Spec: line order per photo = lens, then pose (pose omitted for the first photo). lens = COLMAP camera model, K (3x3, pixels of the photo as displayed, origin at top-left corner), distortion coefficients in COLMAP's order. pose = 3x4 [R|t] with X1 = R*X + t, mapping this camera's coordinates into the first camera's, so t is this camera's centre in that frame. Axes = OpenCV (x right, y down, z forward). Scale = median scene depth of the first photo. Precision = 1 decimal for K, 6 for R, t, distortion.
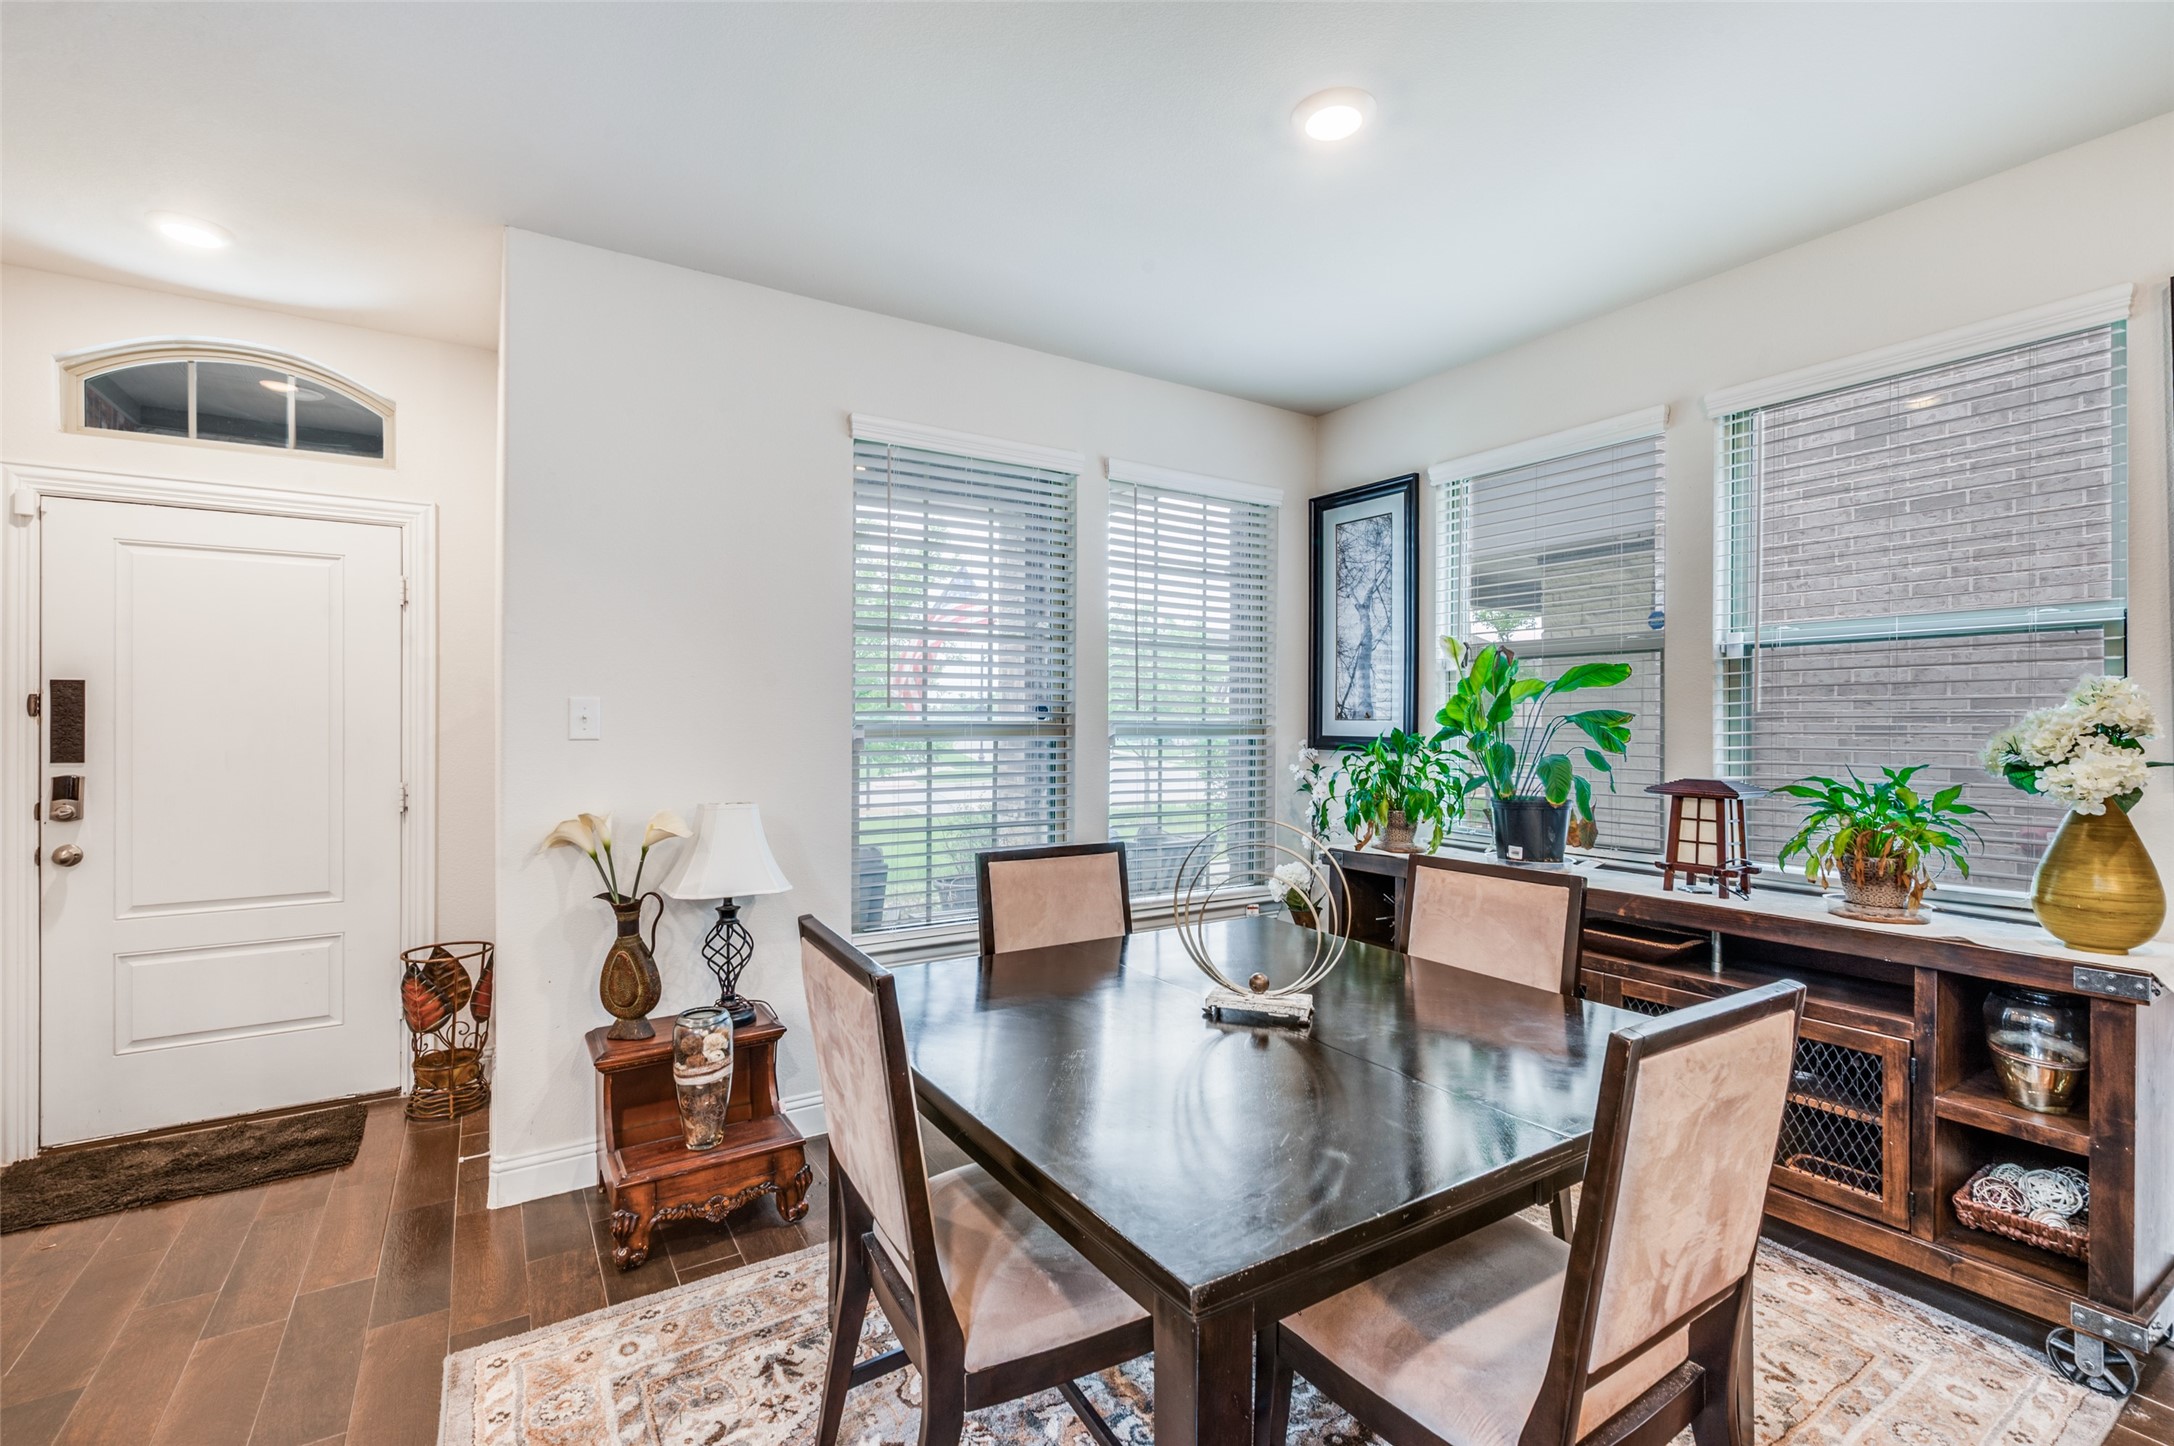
lens RADIAL K [[966.8, 0, 1093.1], [0, 966.8, 728.2], [0, 0, 1]] dist [-0.002773, -0.000782]
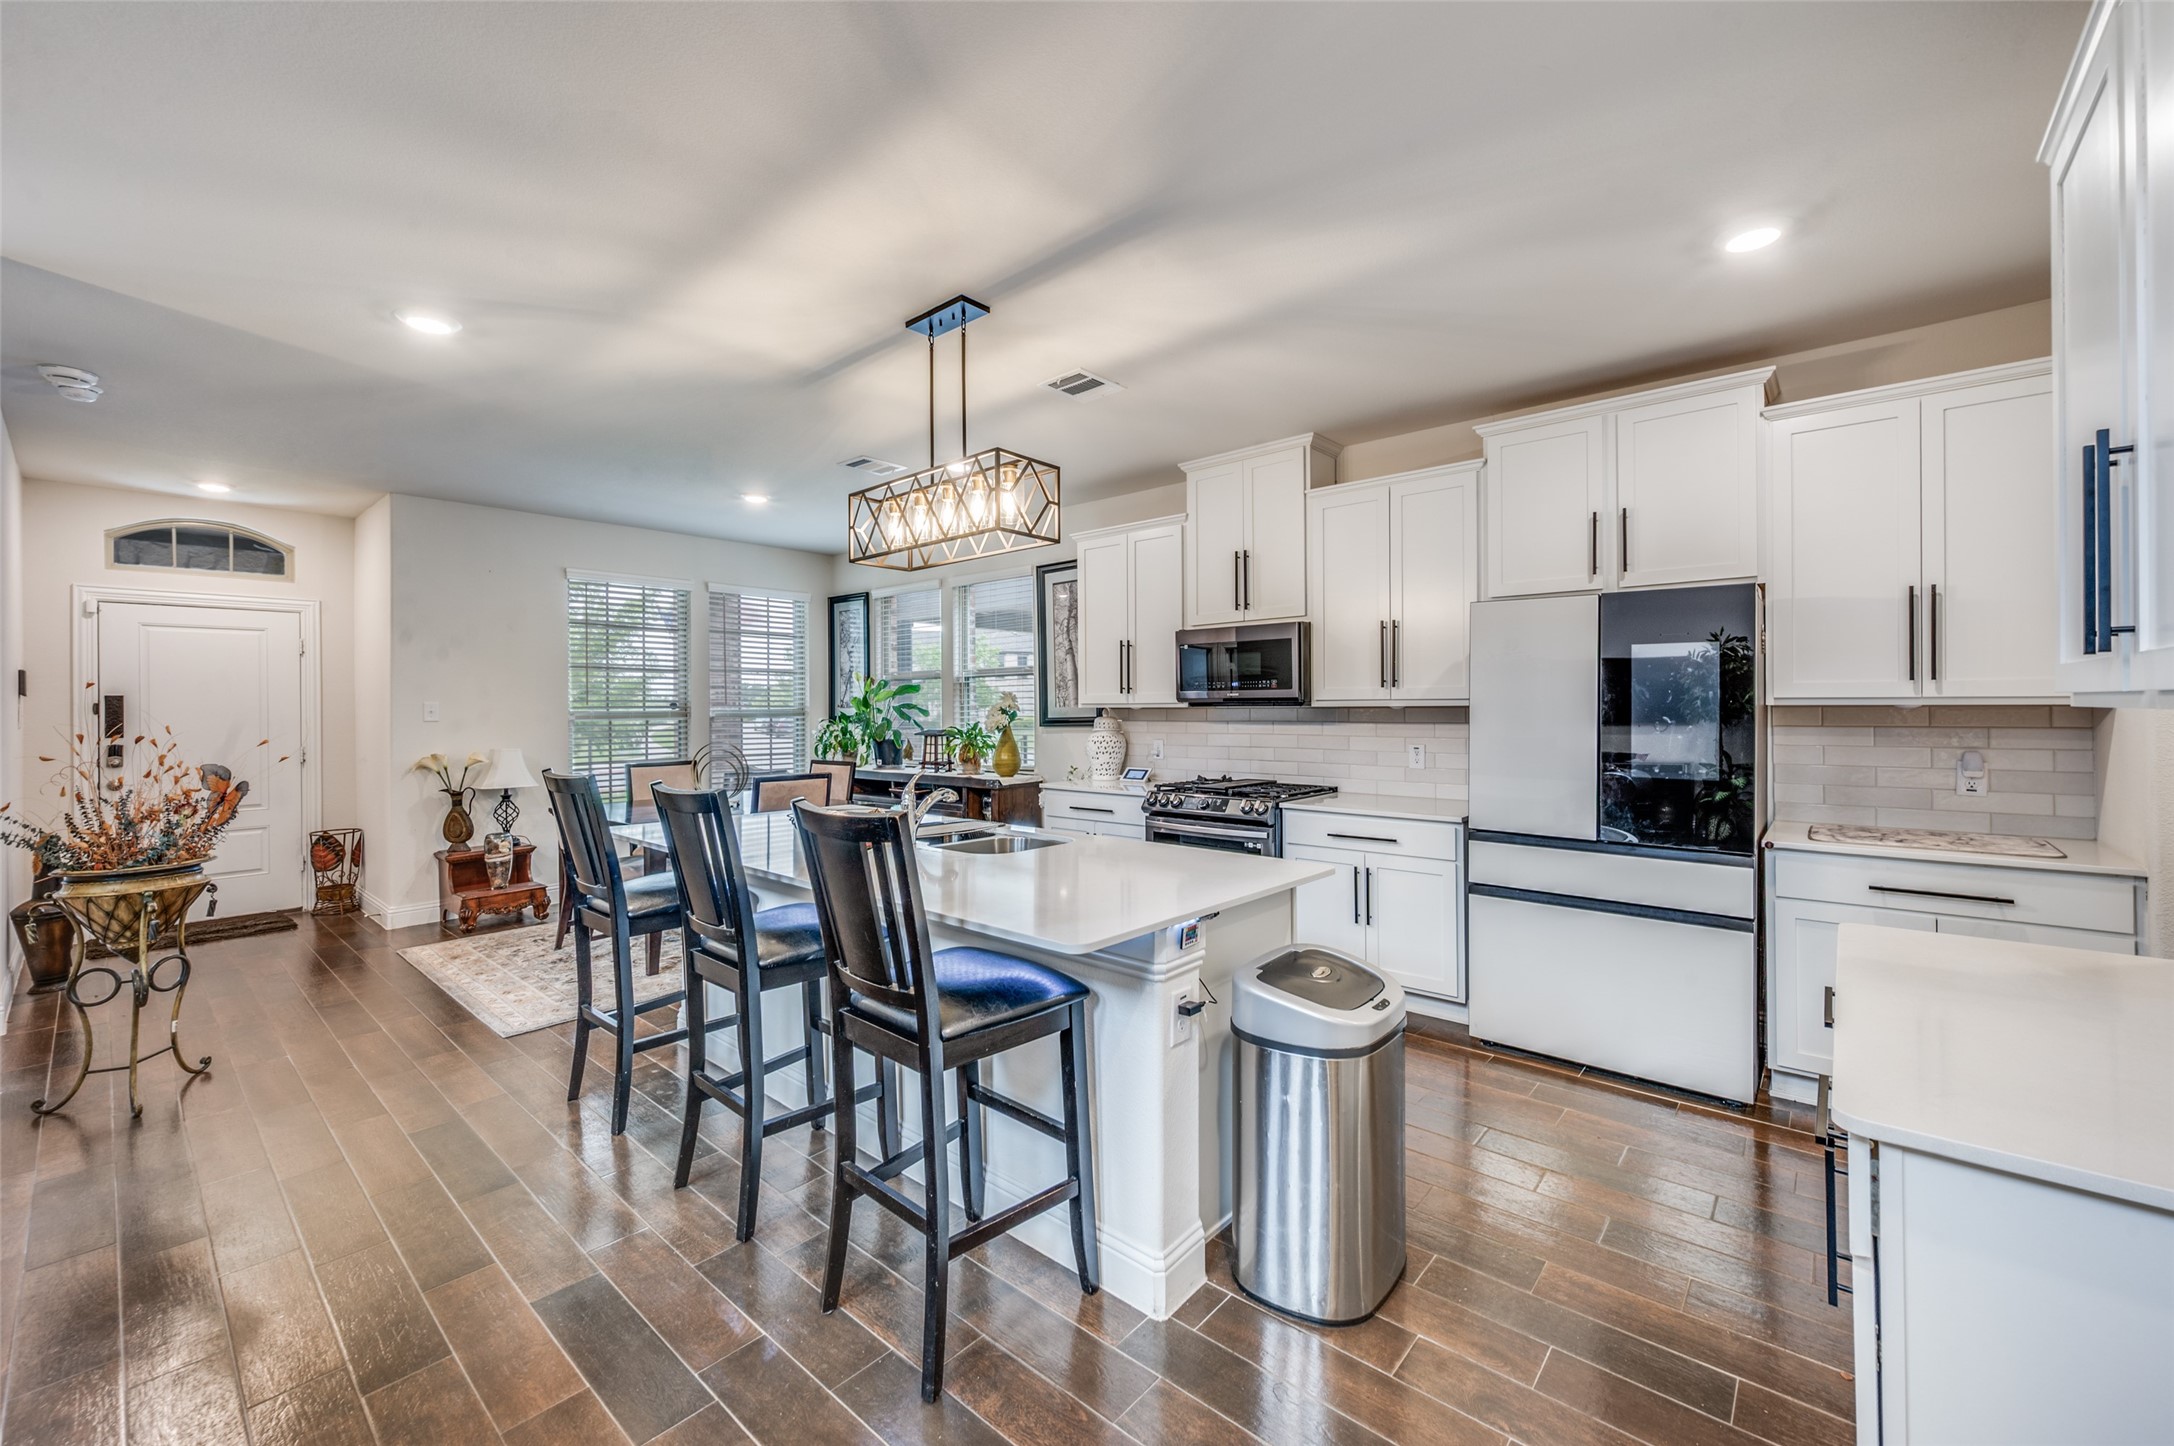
lens RADIAL K [[878.5, 0, 1107.1], [0, 878.5, 708.6], [0, 0, 1]] dist [-0.001060, 0.000081]
pose [[0.956577, -0.011646, 0.291248, 0.358078], [0.012923, 0.999913, -0.002462, 0.007135], [-0.291194, 0.006119, 0.956644, -1.329172]]
